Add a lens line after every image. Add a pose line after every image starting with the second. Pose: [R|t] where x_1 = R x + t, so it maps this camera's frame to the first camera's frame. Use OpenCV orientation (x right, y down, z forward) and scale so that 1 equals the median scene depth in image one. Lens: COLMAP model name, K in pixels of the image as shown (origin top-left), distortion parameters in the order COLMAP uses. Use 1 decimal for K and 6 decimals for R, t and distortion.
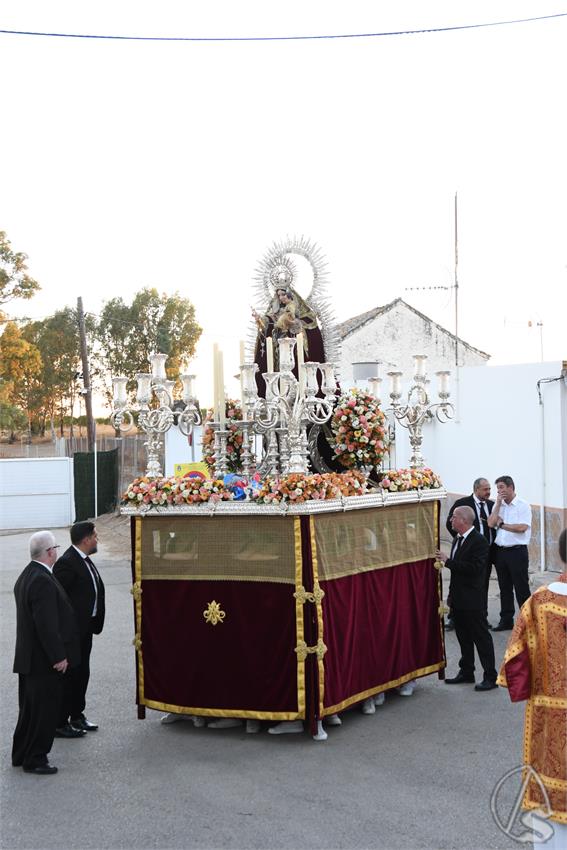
lens RADIAL K [[934.3, 0, 266.3], [0, 934.3, 448.2], [0, 0, 1]] dist [0.018029, 0.300724]
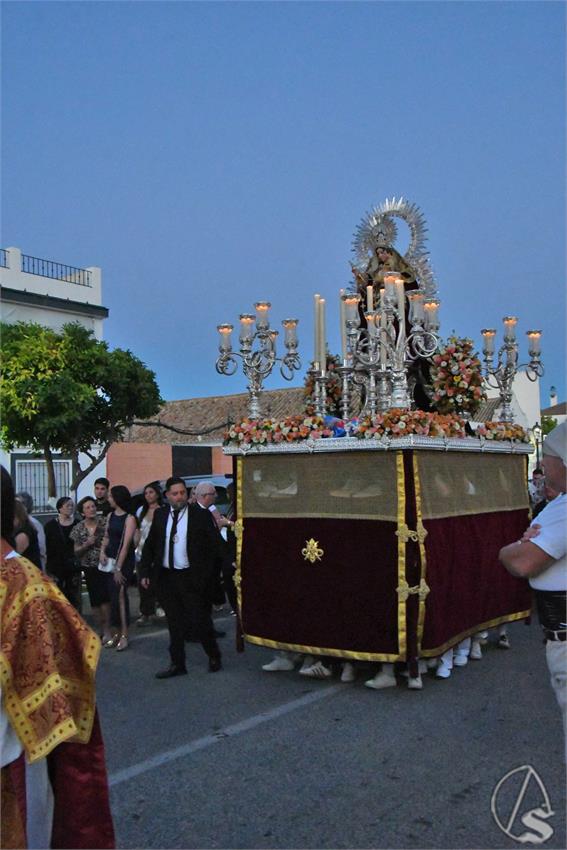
lens RADIAL K [[632.7, 0, 283.3], [0, 632.7, 463.9], [0, 0, 1]] dist [-0.001096, 0.000152]
pose [[0.994165, 0.011658, -0.107239, -0.015033], [-0.010340, 0.999864, 0.012837, 0.073759], [0.107374, -0.011653, 0.994150, 0.320935]]
